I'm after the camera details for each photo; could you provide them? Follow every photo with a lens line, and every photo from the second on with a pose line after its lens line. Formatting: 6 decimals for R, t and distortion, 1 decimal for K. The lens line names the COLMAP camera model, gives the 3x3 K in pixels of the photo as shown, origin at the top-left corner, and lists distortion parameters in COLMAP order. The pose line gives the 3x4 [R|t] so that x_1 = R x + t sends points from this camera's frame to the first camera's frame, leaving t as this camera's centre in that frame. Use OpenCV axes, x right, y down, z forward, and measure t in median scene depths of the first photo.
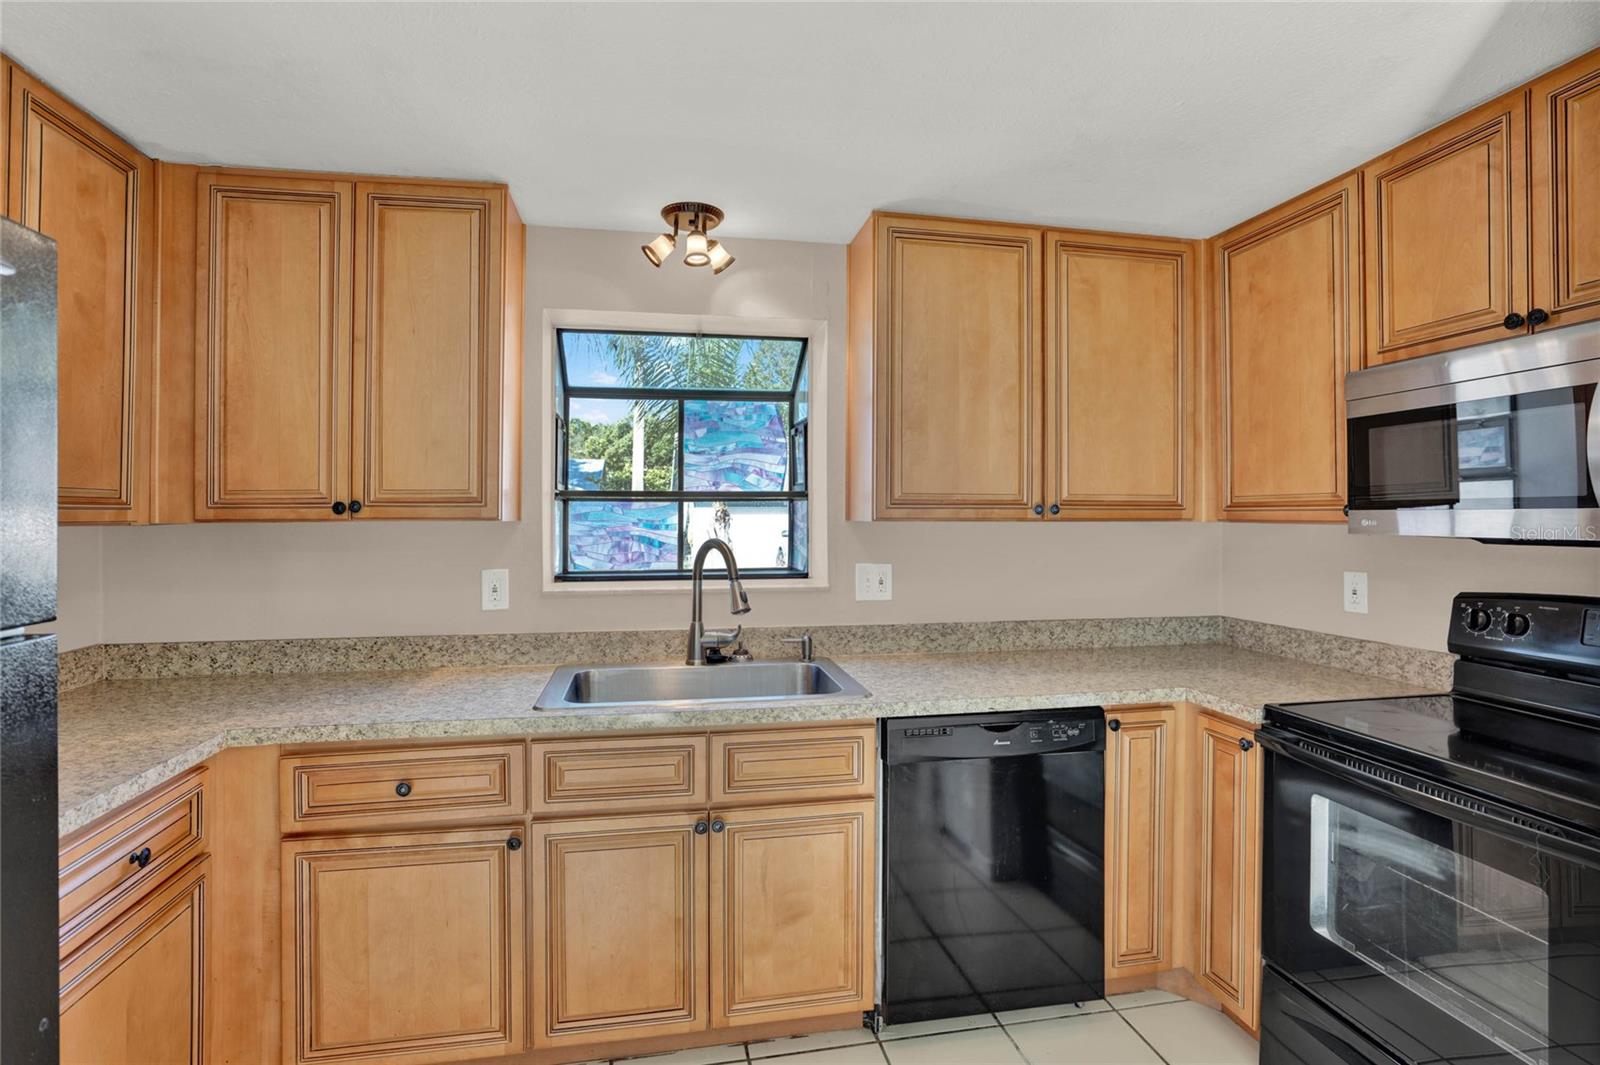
lens RADIAL K [[768.4, 0, 803.0], [0, 768.4, 519.9], [0, 0, 1]] dist [-0.063125, 0.031208]
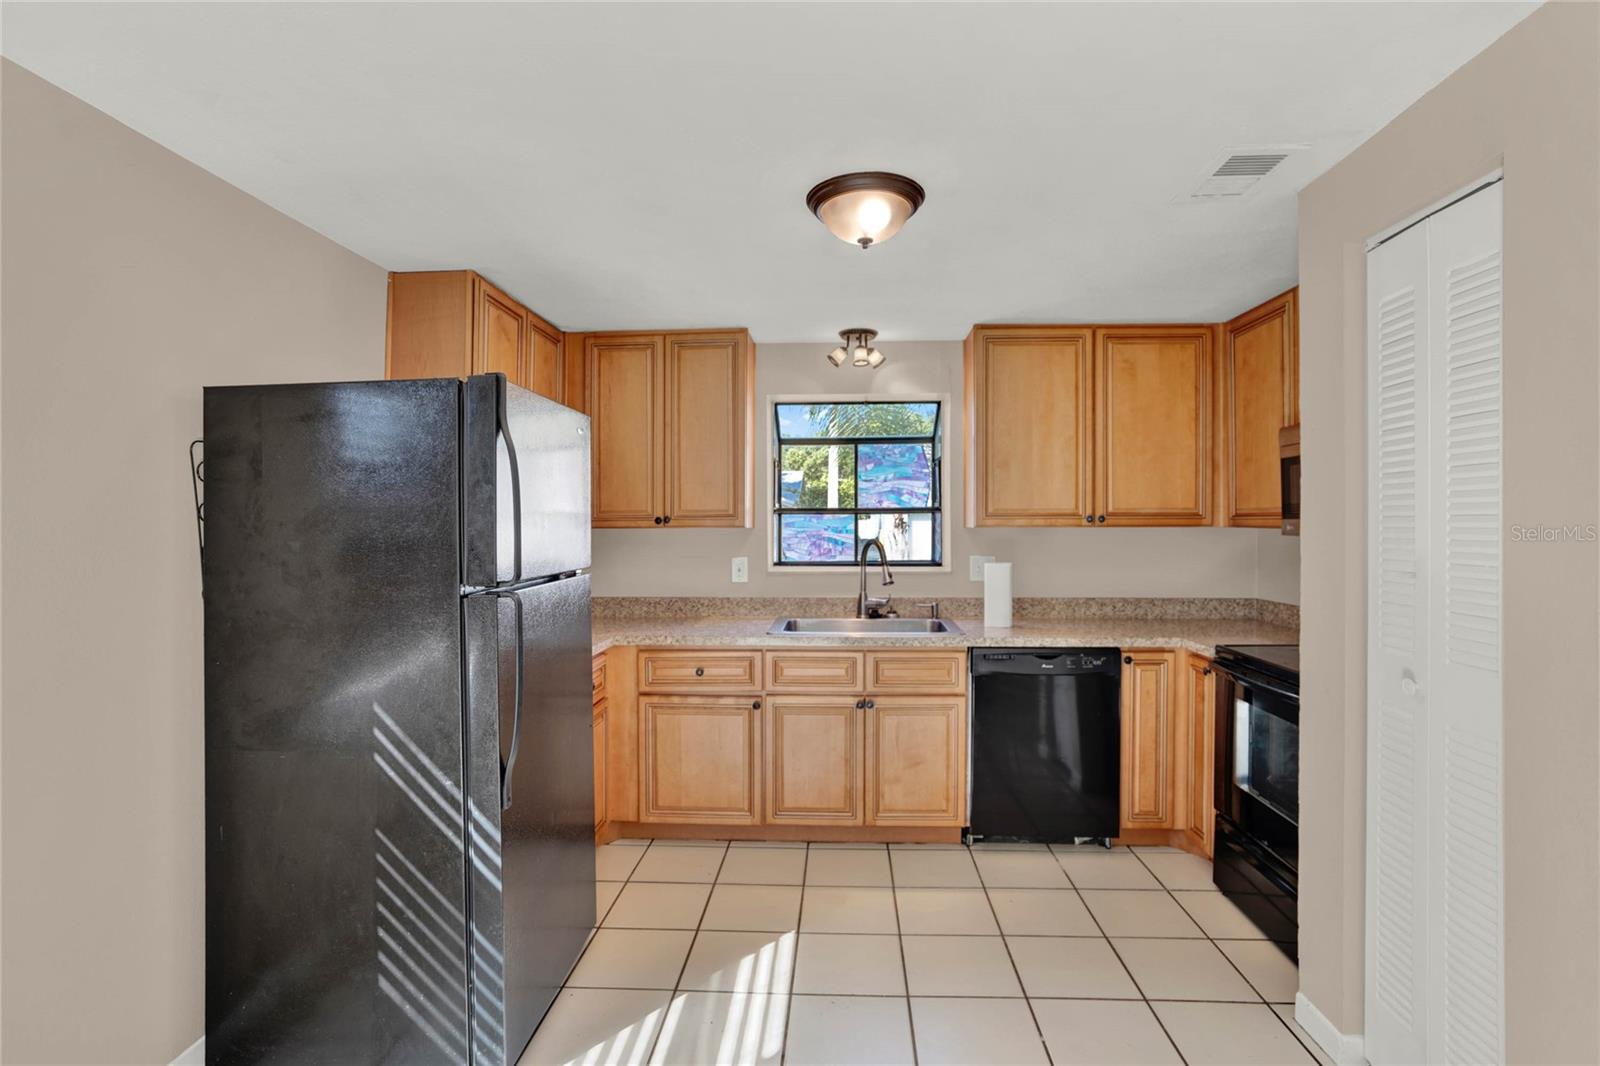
lens RADIAL K [[768.4, 0, 803.0], [0, 768.4, 520.4], [0, 0, 1]] dist [-0.063125, 0.031208]
pose [[0.967800, -0.004491, -0.251681, 0.146063], [0.002487, 0.999963, -0.008280, -0.000351], [0.251709, 0.007388, 0.967775, -0.581048]]
